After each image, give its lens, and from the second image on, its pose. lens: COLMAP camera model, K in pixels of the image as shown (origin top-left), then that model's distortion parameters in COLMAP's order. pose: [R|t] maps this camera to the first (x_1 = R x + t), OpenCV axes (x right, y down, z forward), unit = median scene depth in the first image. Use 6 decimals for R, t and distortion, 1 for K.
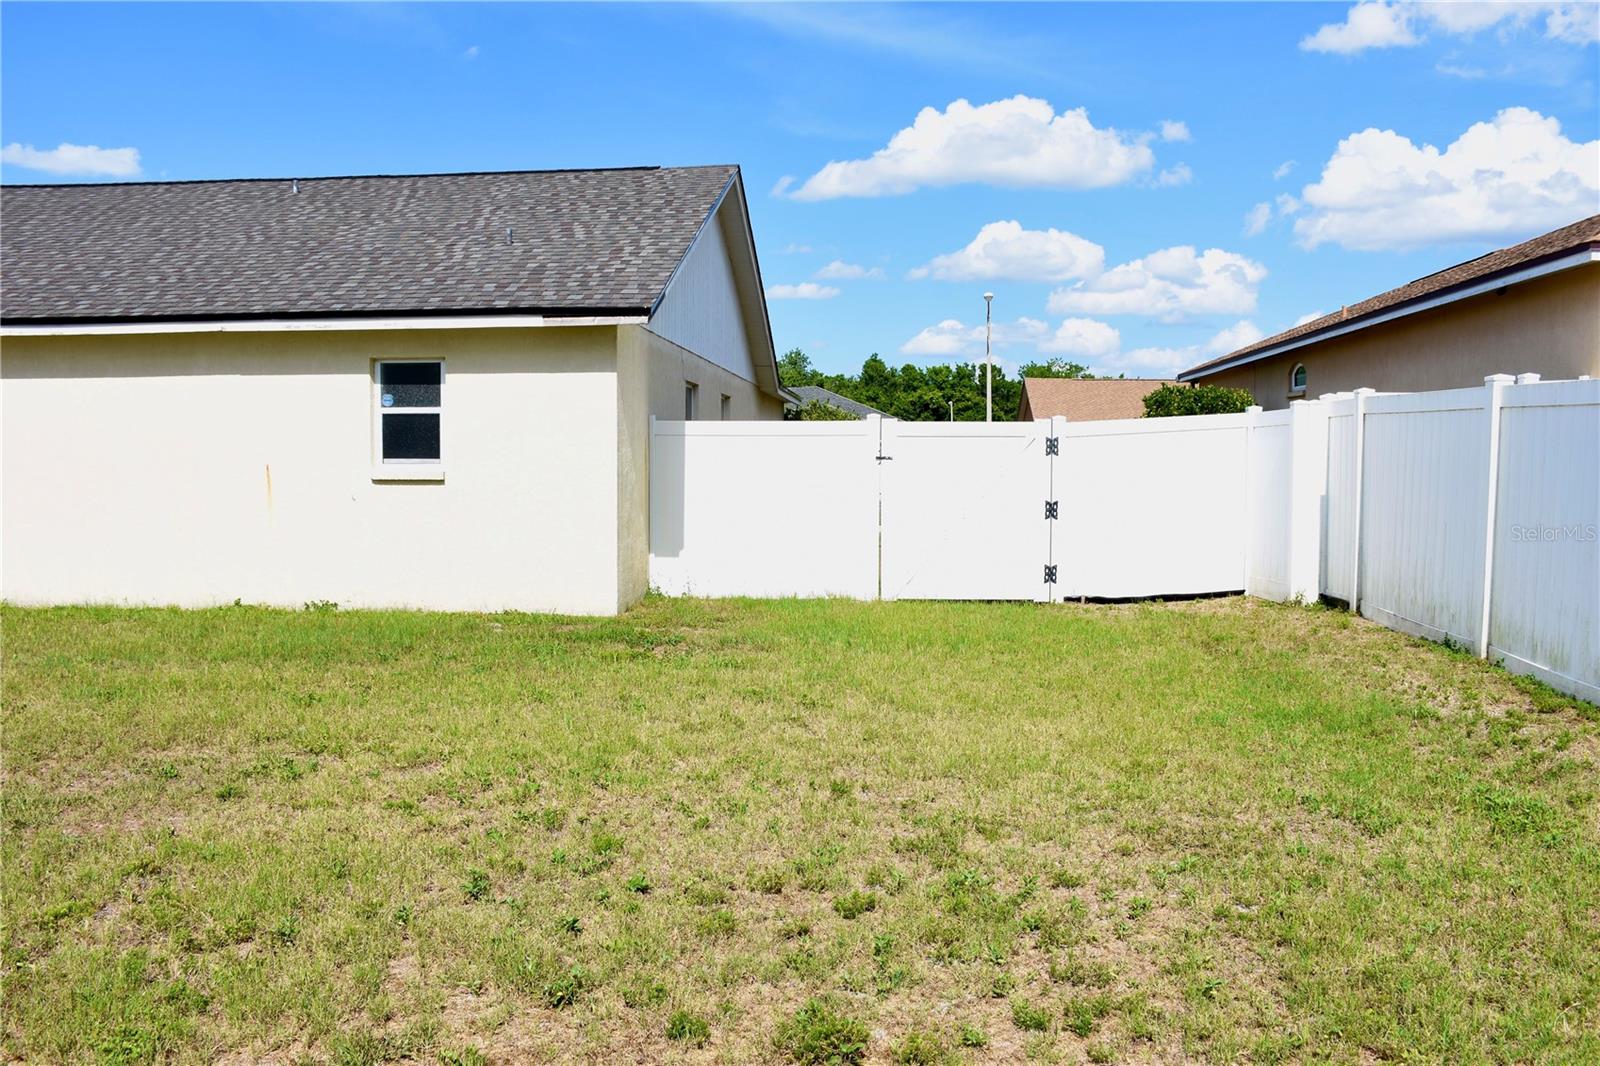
lens RADIAL K [[1339.9, 0, 800.0], [0, 1339.9, 533.0], [0, 0, 1]] dist [-0.116198, 0.115899]
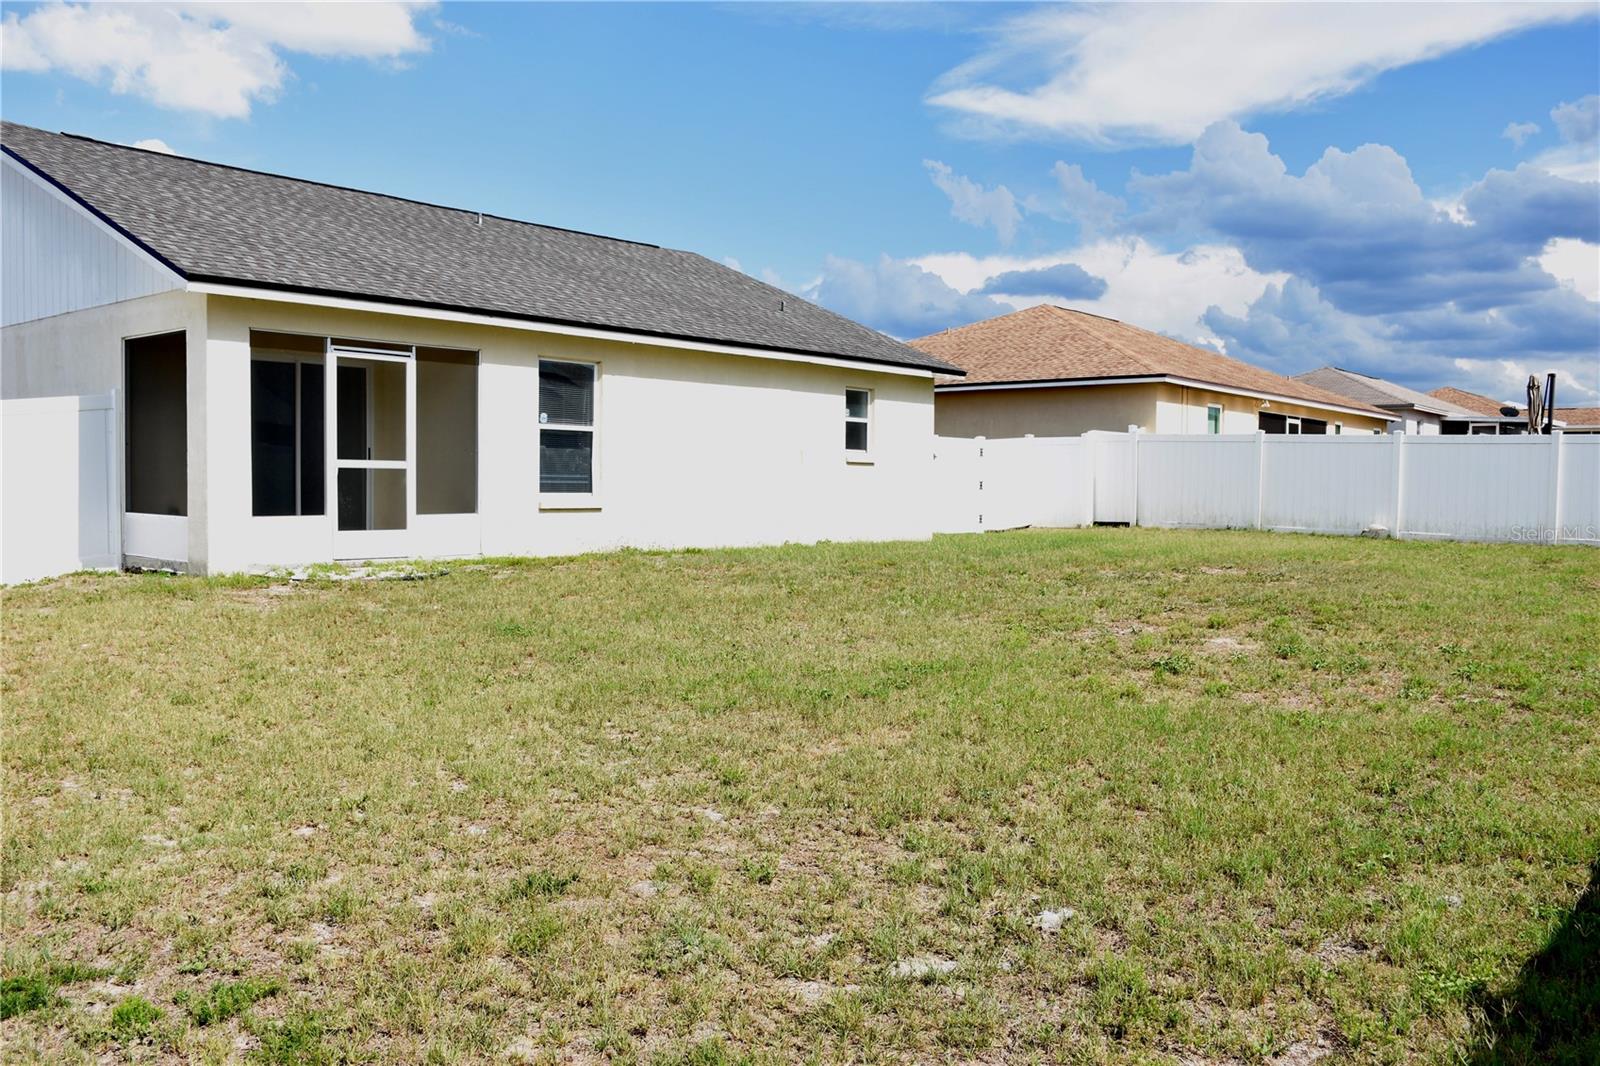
lens RADIAL K [[1339.9, 0, 800.0], [0, 1339.9, 533.0], [0, 0, 1]] dist [-0.116198, 0.115899]
pose [[0.574801, -0.025112, 0.817907, -1.672073], [0.037881, 0.999274, 0.004059, 0.036268], [-0.817416, 0.028649, 0.575335, 0.120855]]
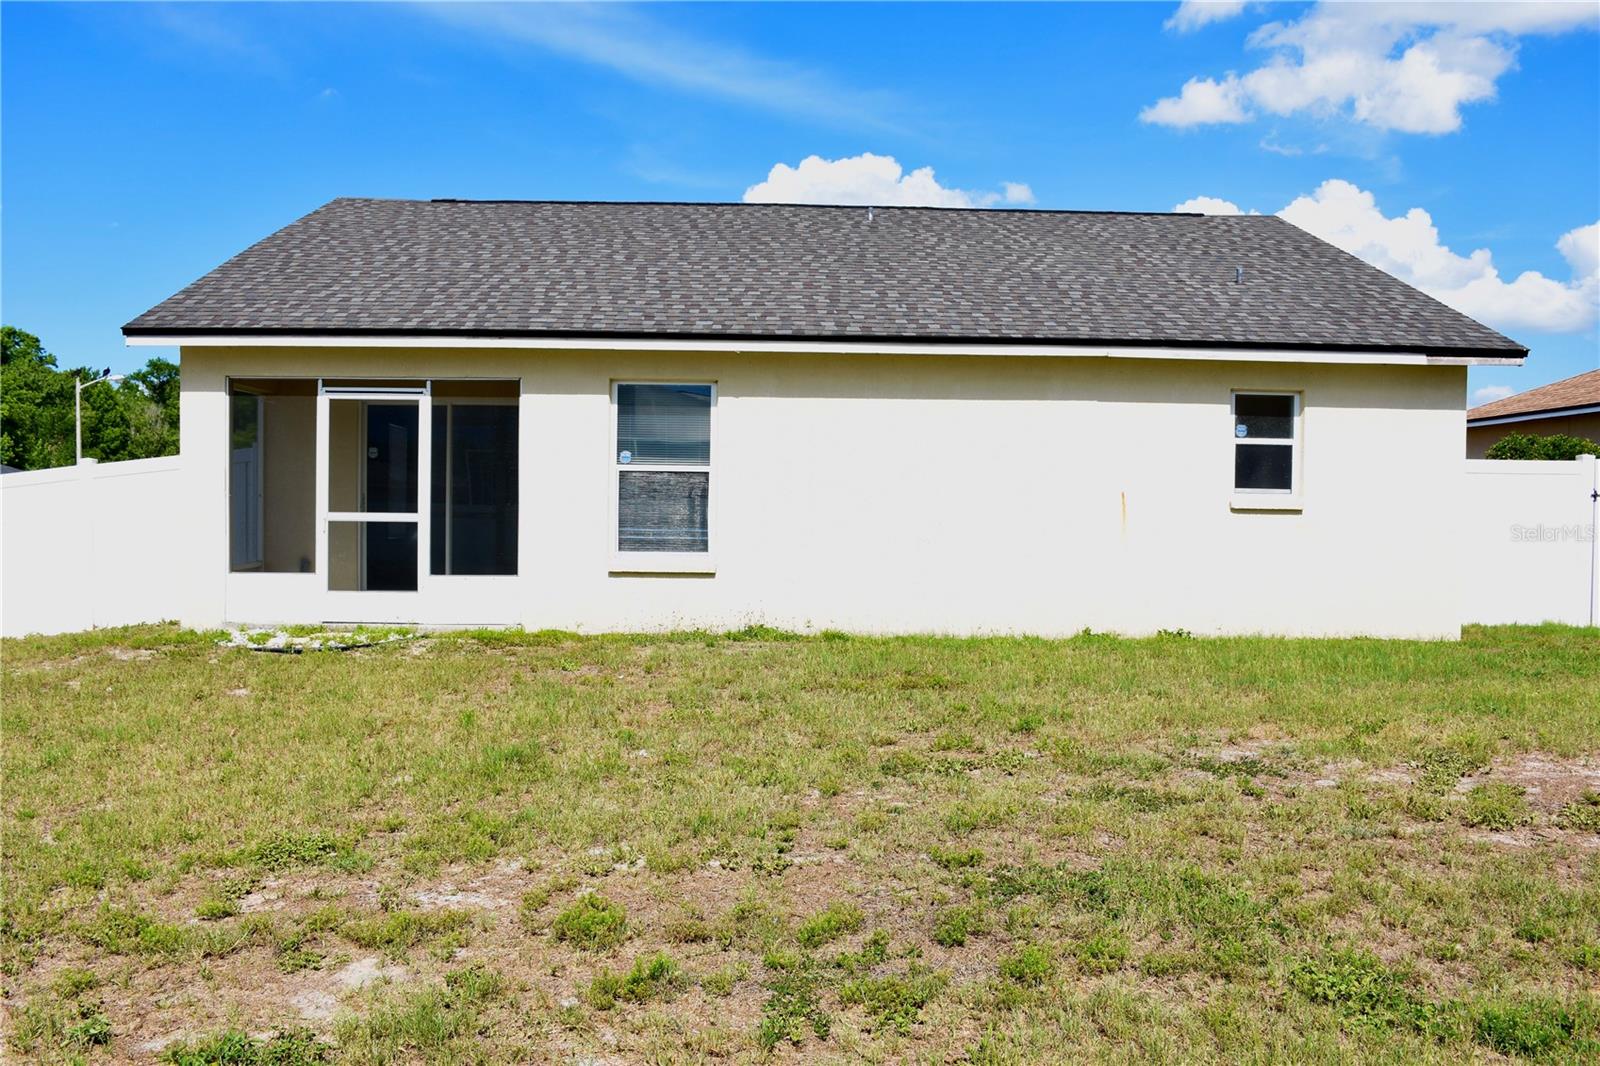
lens RADIAL K [[1339.9, 0, 800.0], [0, 1339.9, 533.0], [0, 0, 1]] dist [-0.116198, 0.115899]
pose [[0.992670, 0.007299, 0.120637, -0.770520], [-0.002766, 0.999285, -0.037696, 0.017604], [-0.120826, 0.037086, 0.991981, 0.033966]]
